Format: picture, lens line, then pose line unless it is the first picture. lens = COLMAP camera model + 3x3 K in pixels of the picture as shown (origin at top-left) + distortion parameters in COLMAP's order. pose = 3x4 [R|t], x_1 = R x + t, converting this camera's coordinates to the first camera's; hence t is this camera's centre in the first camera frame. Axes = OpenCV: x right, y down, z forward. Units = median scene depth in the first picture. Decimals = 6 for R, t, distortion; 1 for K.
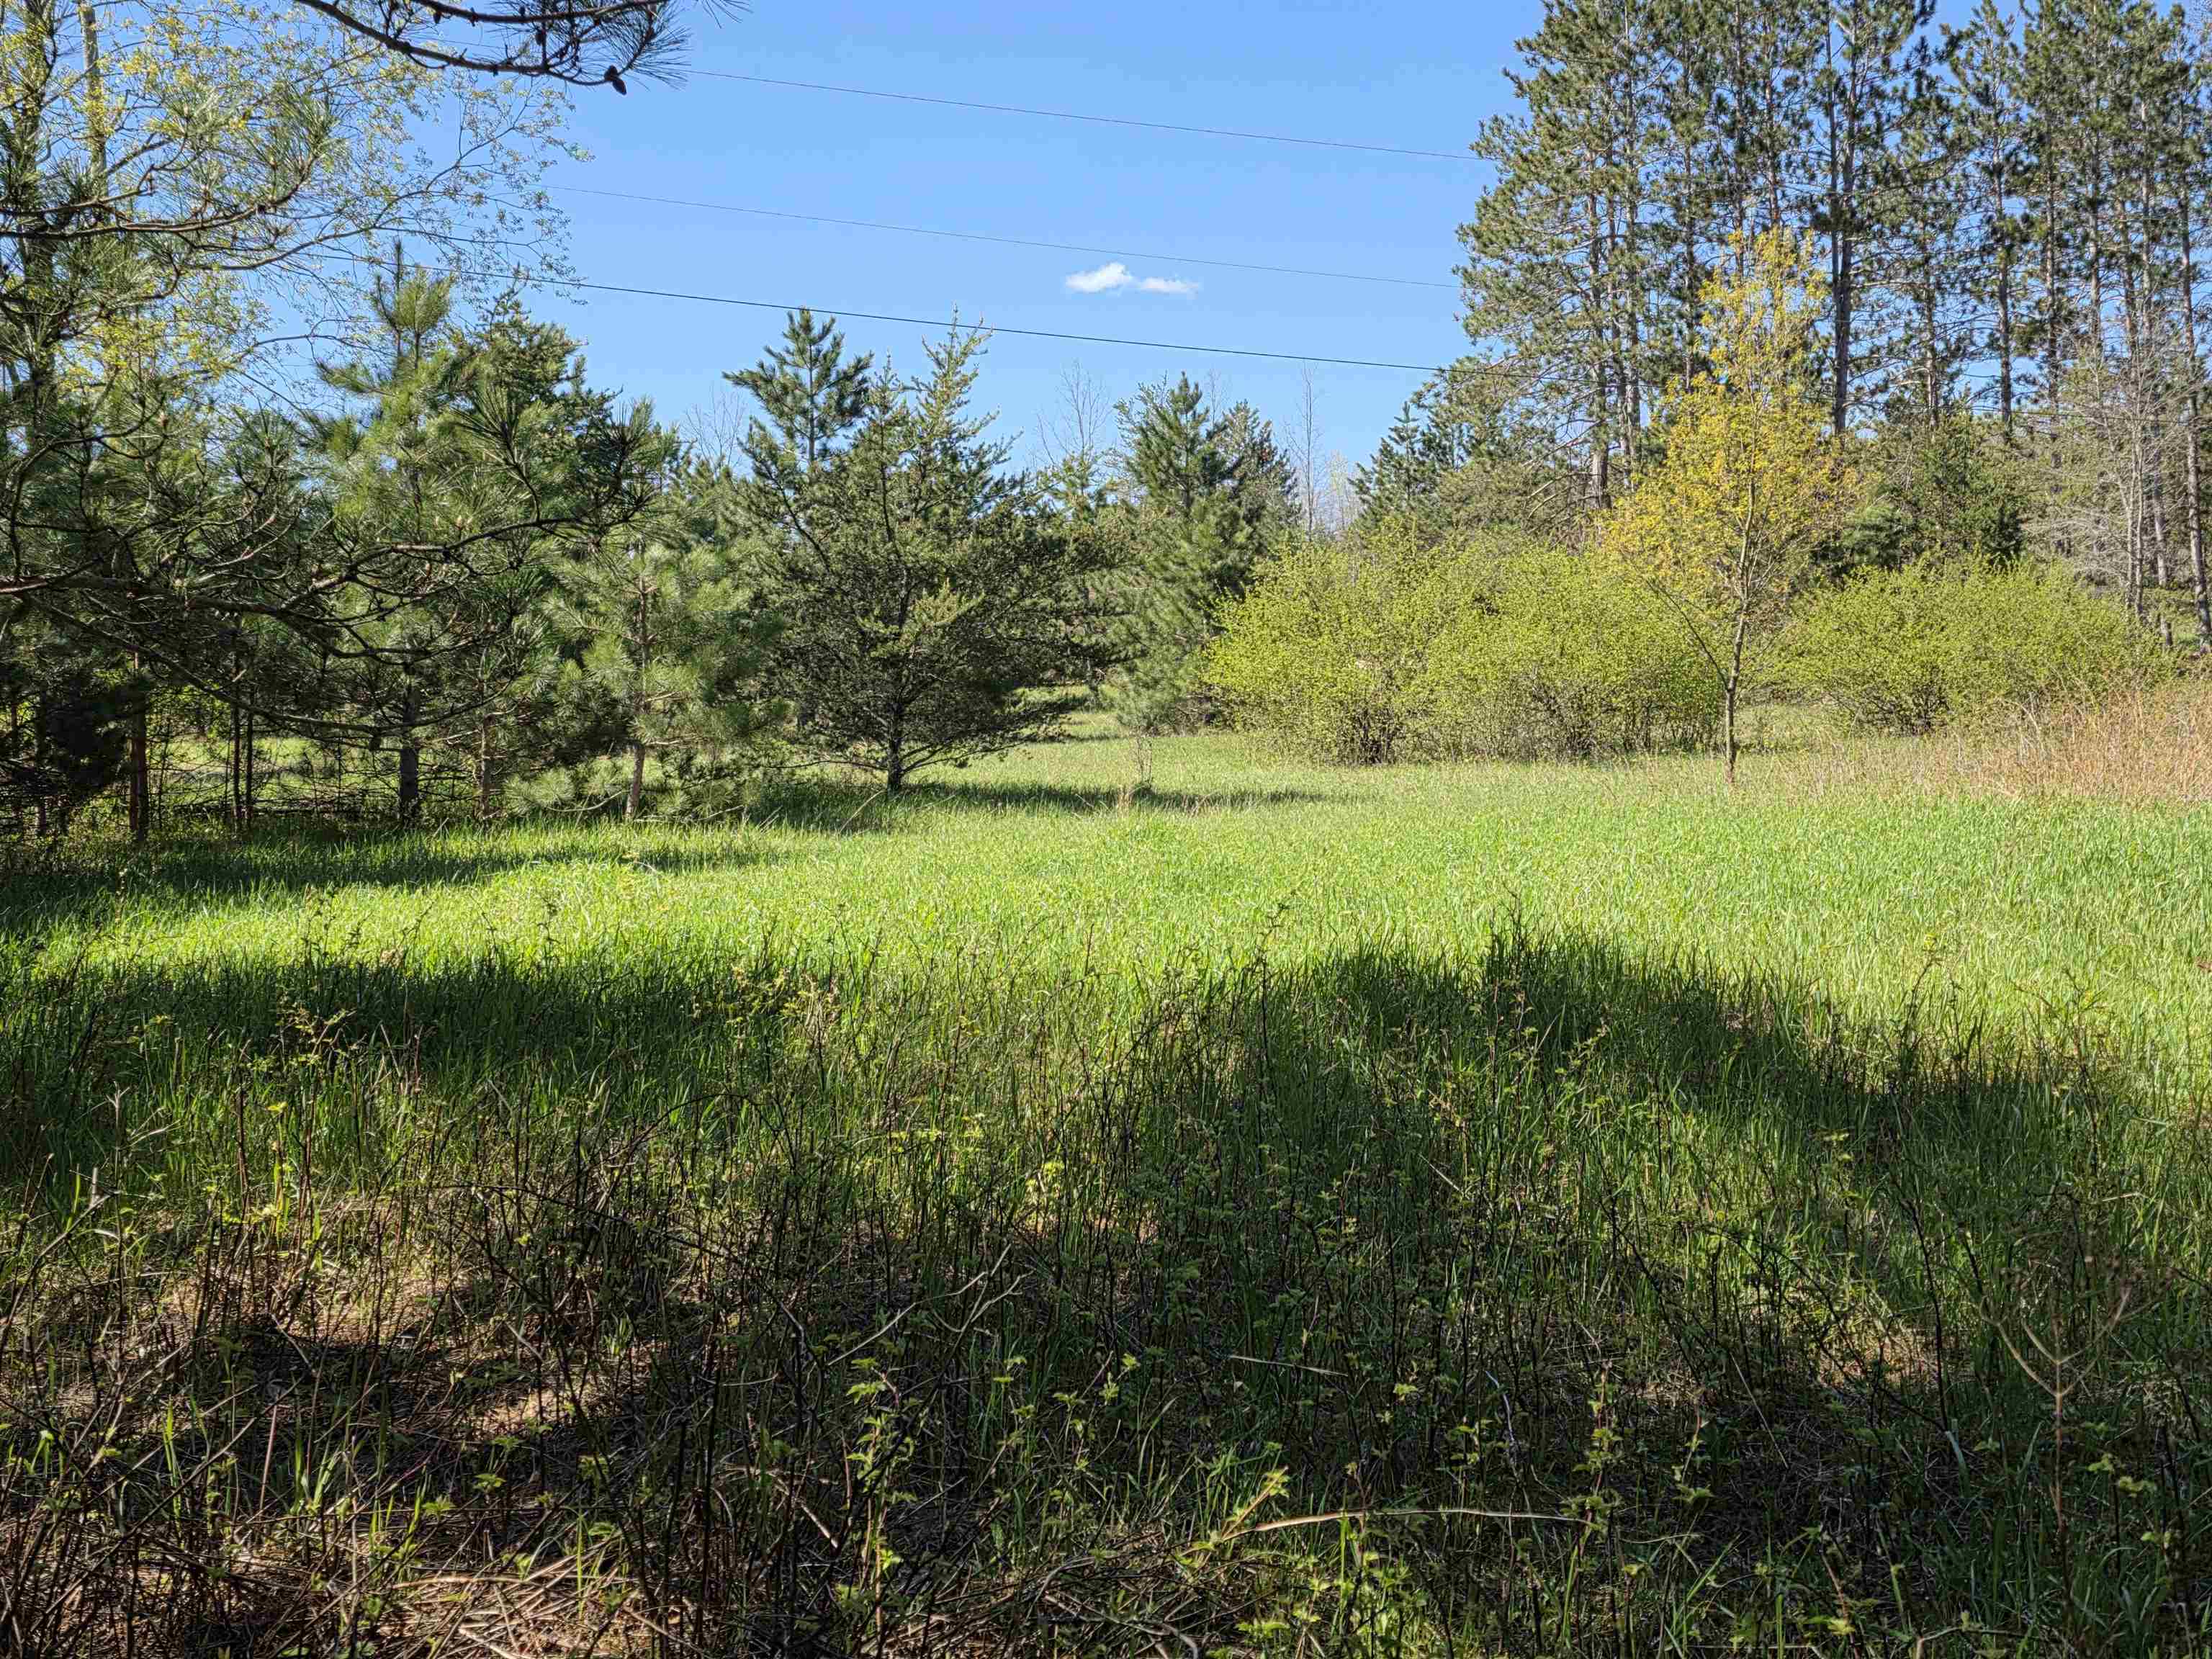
lens RADIAL K [[2430.0, 0, 1106.0], [0, 2430.0, 829.5], [0, 0, 1]] dist [0.127486, -0.123236]
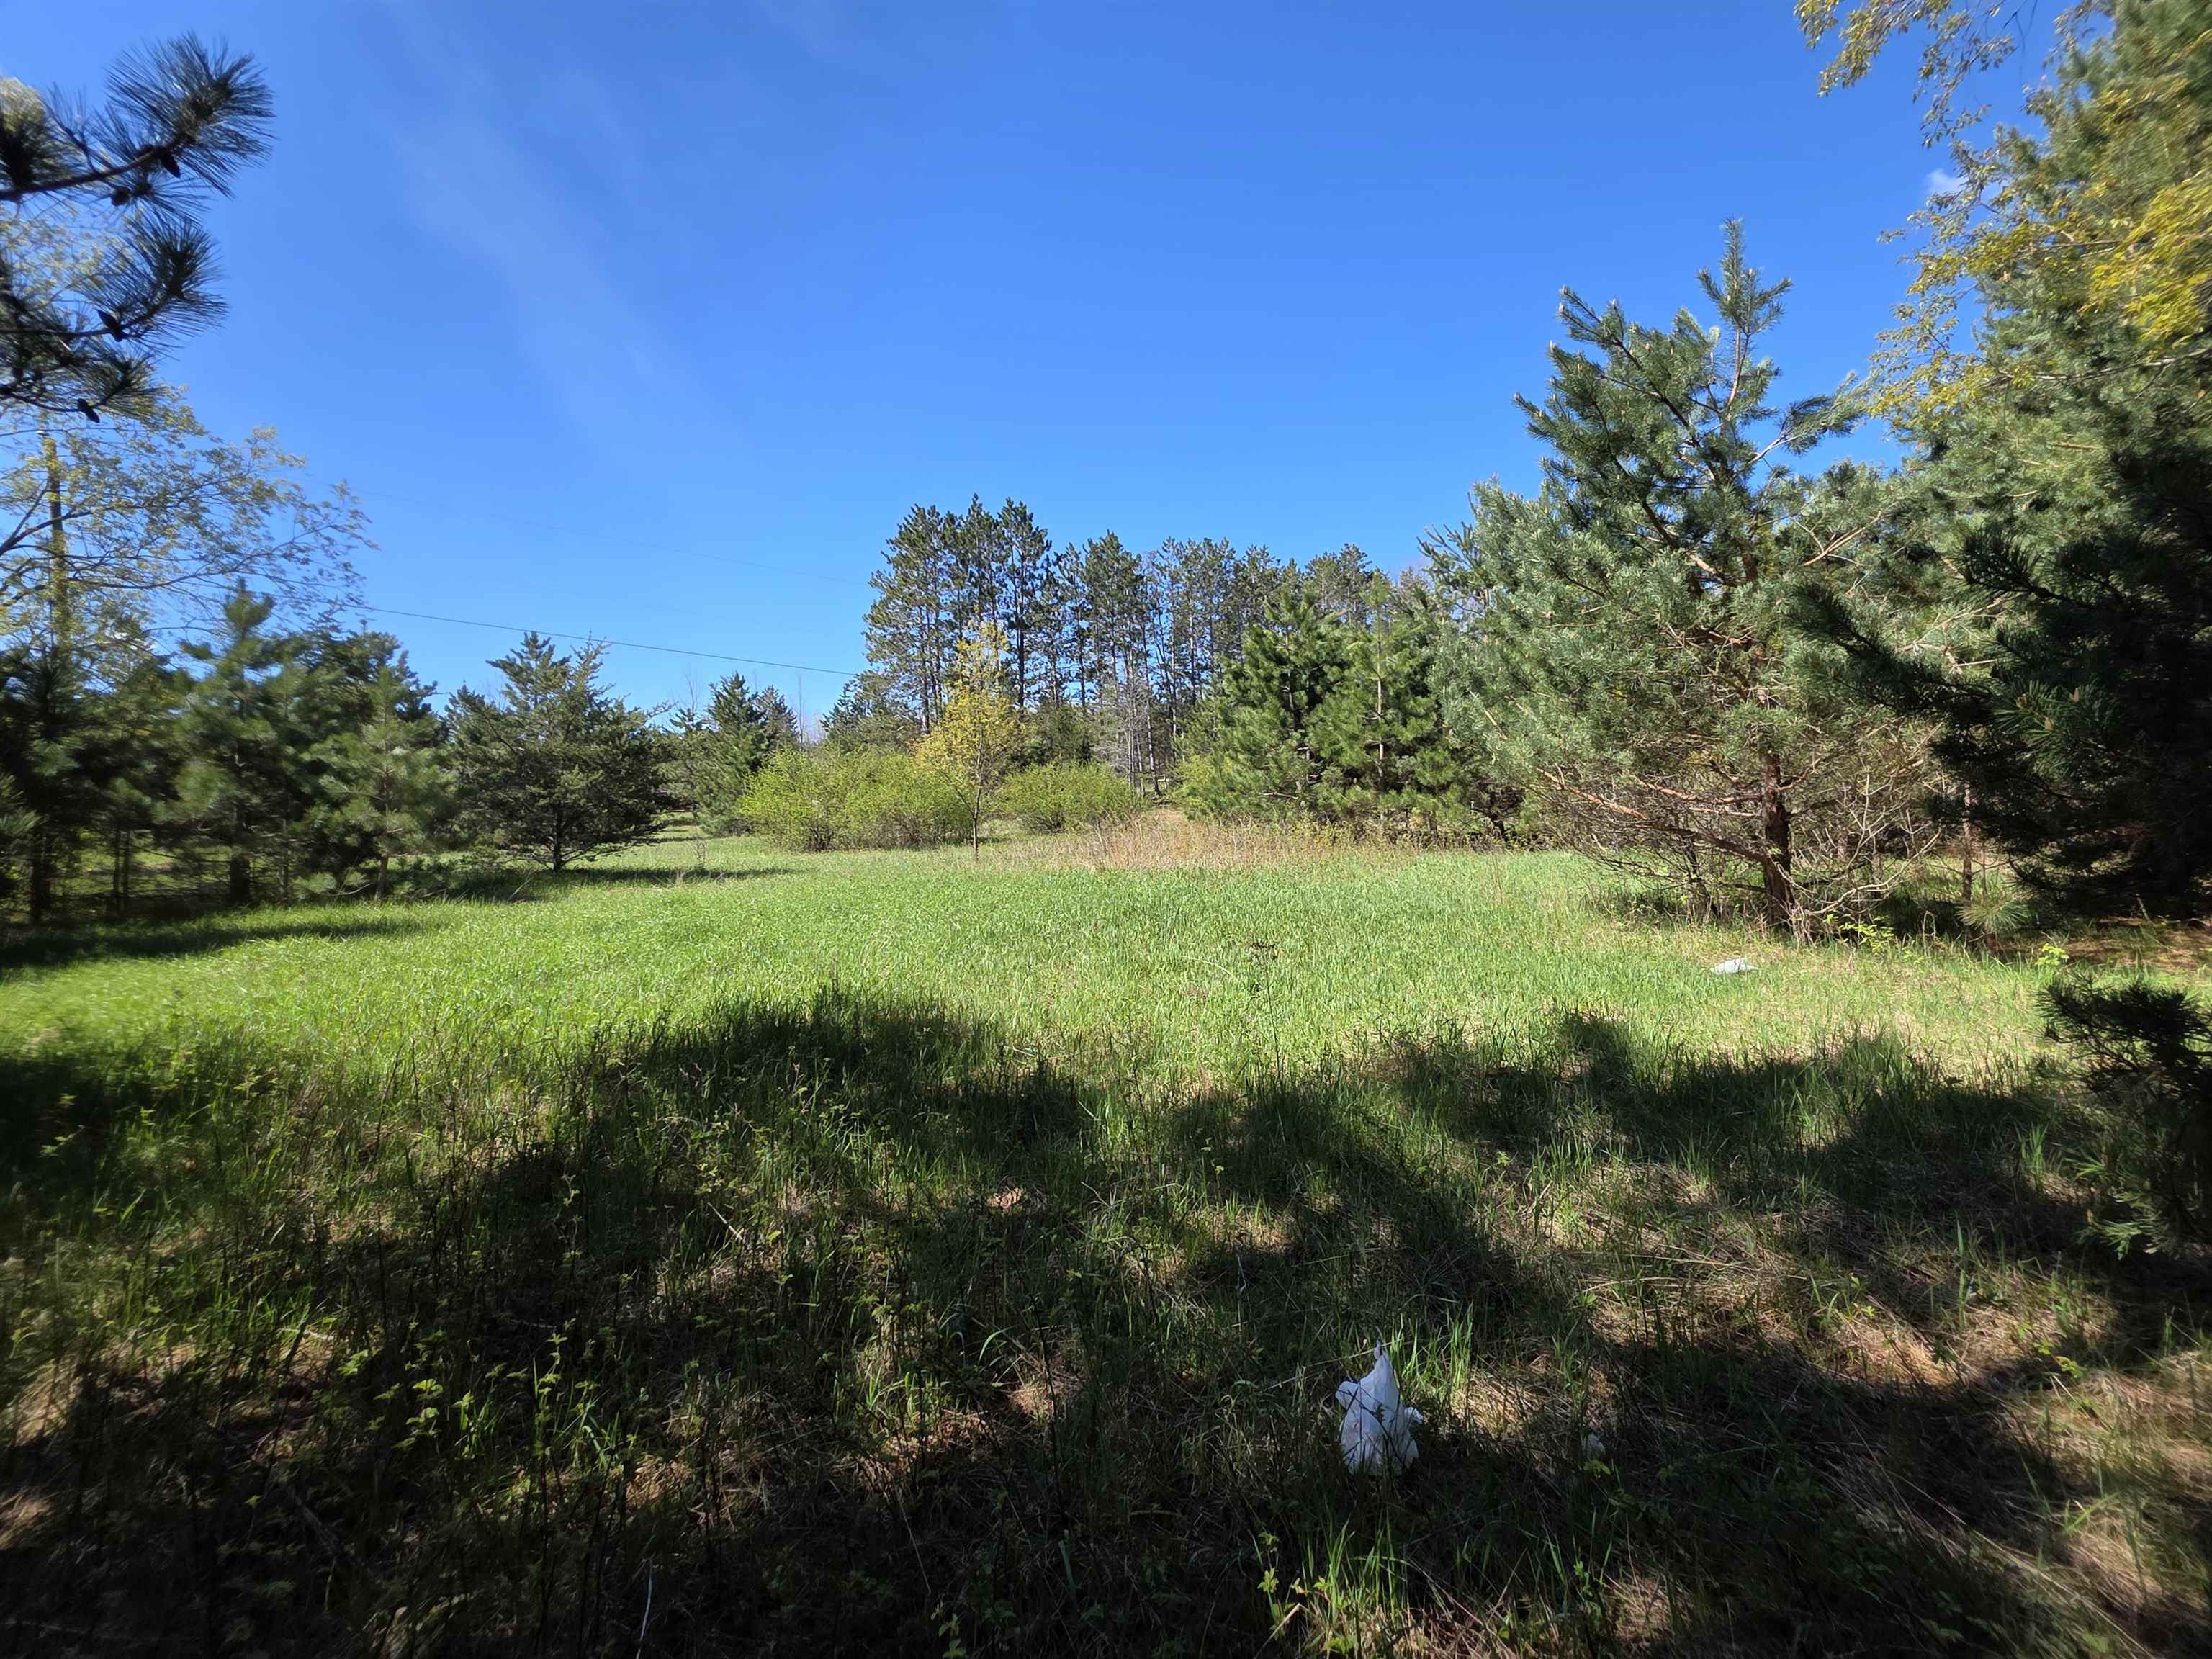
lens RADIAL K [[890.5, 0, 1106.0], [0, 890.5, 829.5], [0, 0, 1]] dist [-0.002218, -0.000215]
pose [[0.933151, -0.016970, 0.359085, 0.055162], [0.025593, 0.999487, -0.019274, -0.021189], [-0.358573, 0.027176, 0.933106, 0.142483]]
